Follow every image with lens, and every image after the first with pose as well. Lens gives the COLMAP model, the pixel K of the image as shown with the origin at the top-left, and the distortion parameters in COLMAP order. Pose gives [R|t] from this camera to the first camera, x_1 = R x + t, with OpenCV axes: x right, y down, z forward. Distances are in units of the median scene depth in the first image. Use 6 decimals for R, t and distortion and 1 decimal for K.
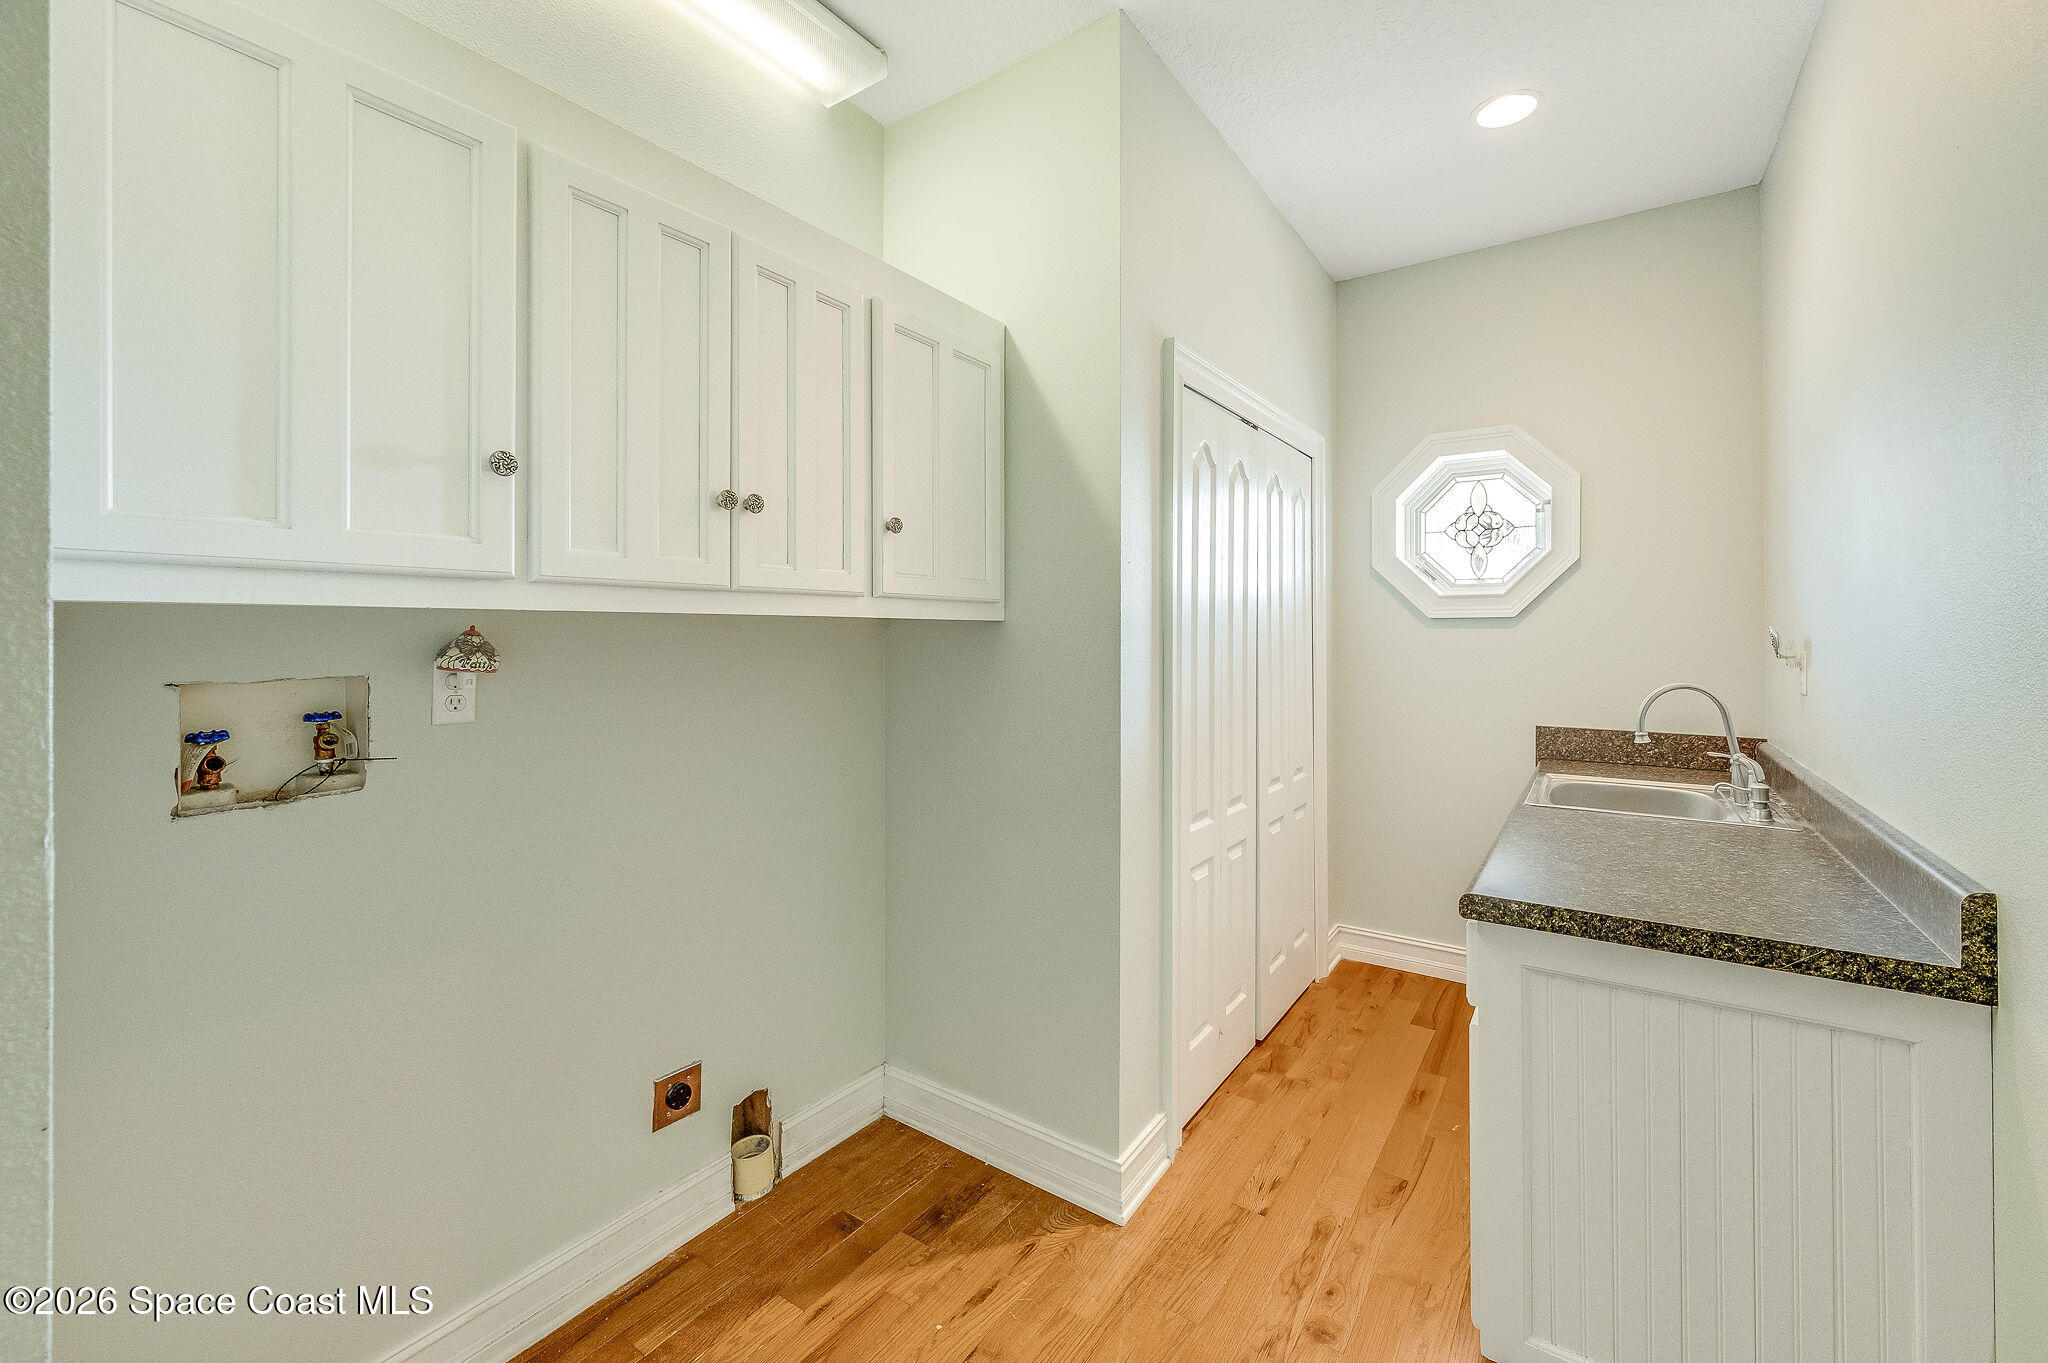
lens RADIAL K [[819.1, 0, 1050.0], [0, 819.1, 633.8], [0, 0, 1]] dist [0.002937, 0.000594]
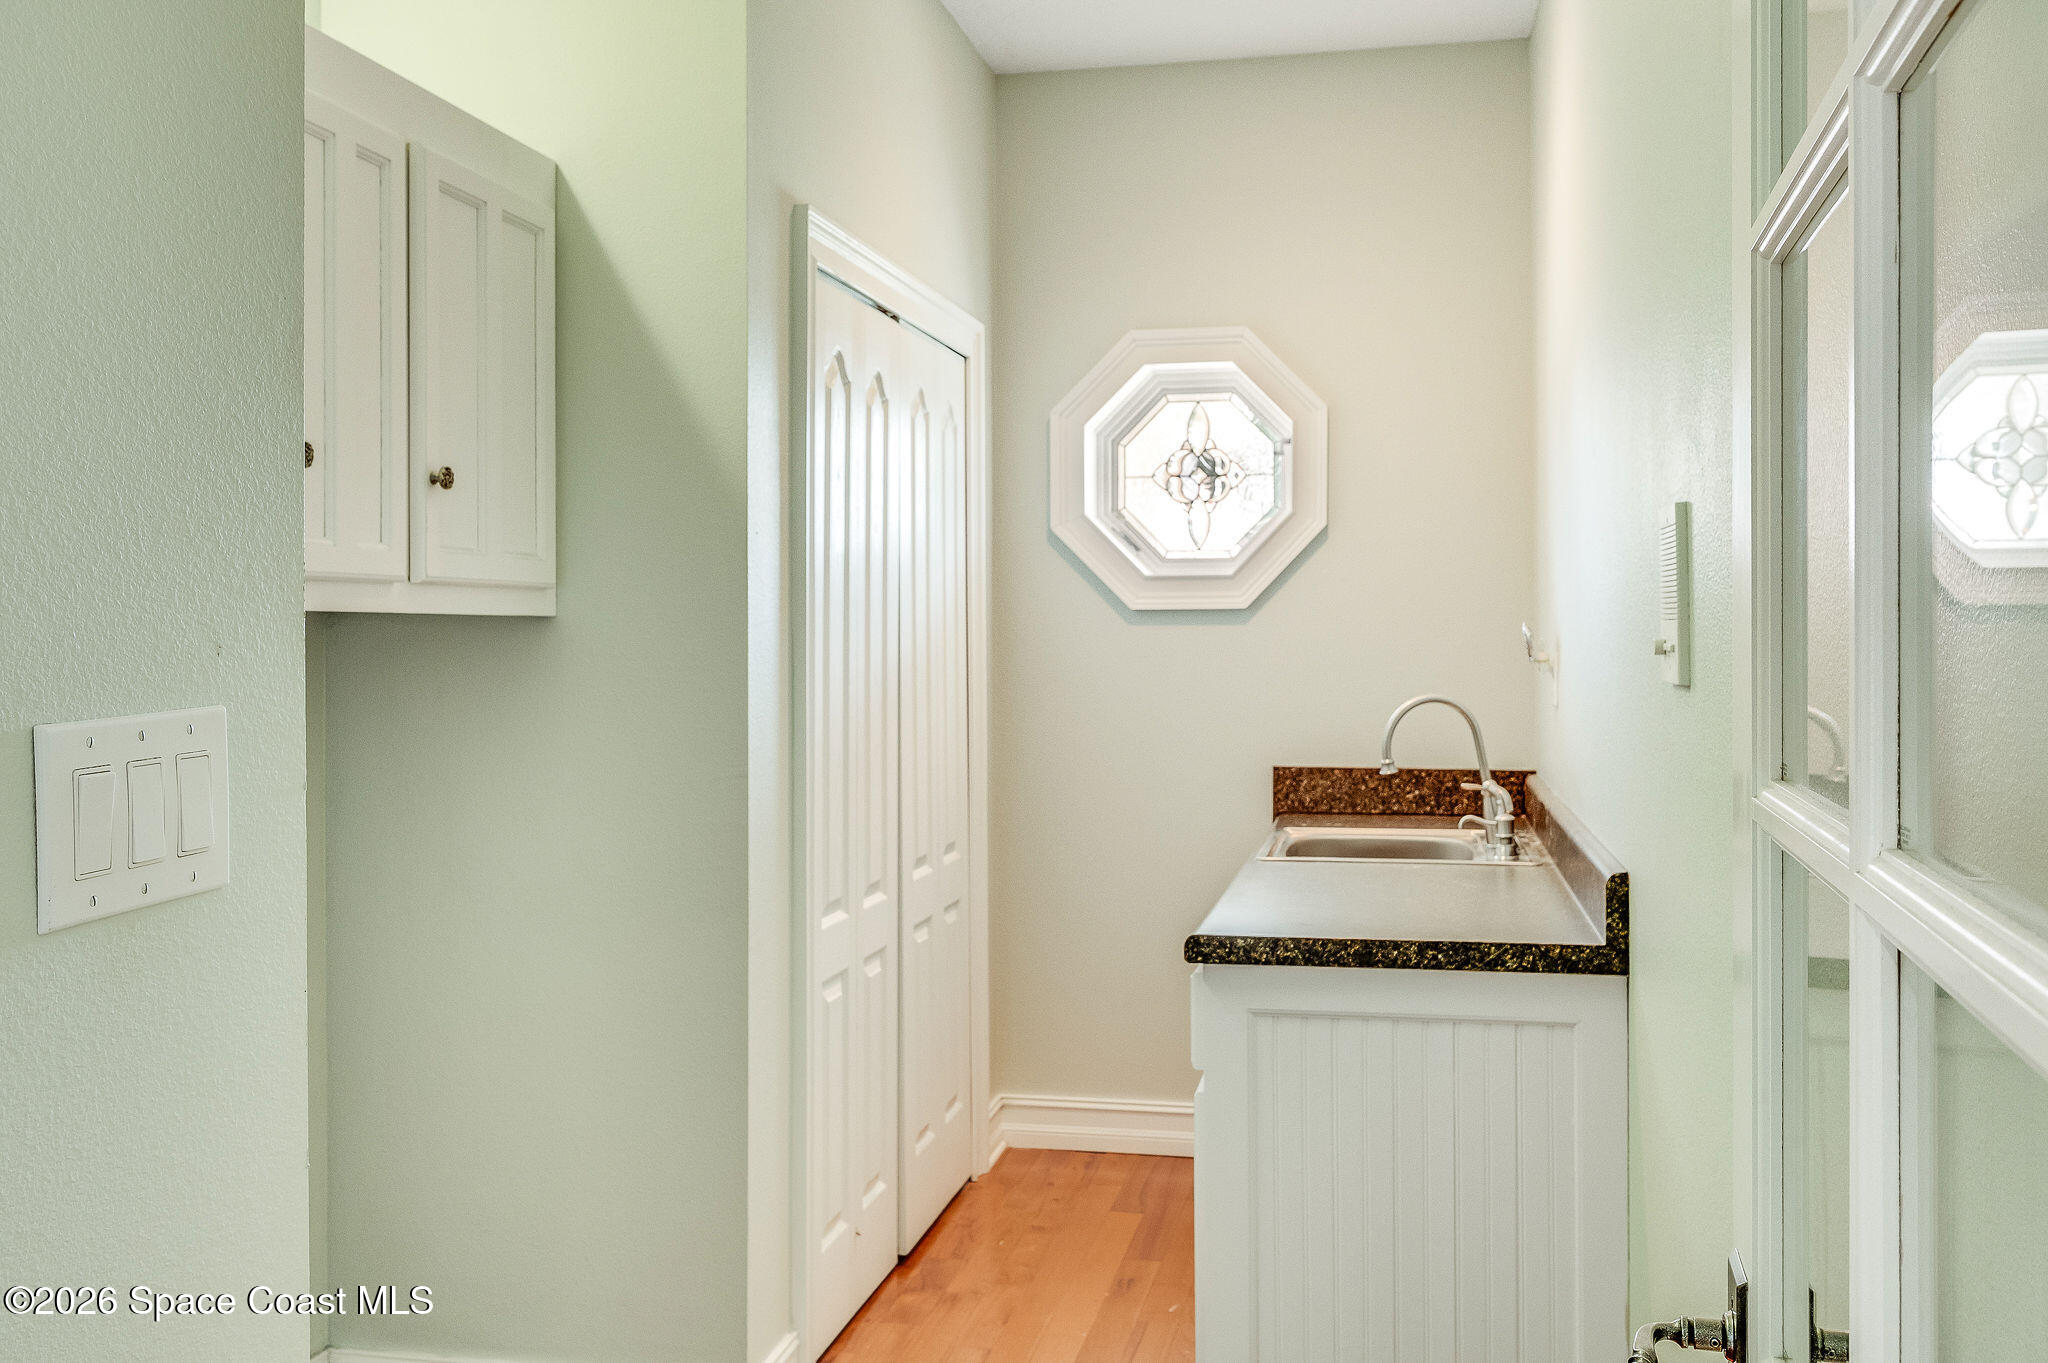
lens RADIAL K [[1783.2, 0, 1025.6], [0, 1783.2, 681.6], [0, 0, 1]] dist [-0.037081, -0.005379]
pose [[0.925554, -0.013787, 0.378365, -0.214680], [0.004522, 0.999668, 0.025365, 0.002179], [-0.378589, -0.021766, 0.925309, -0.395563]]
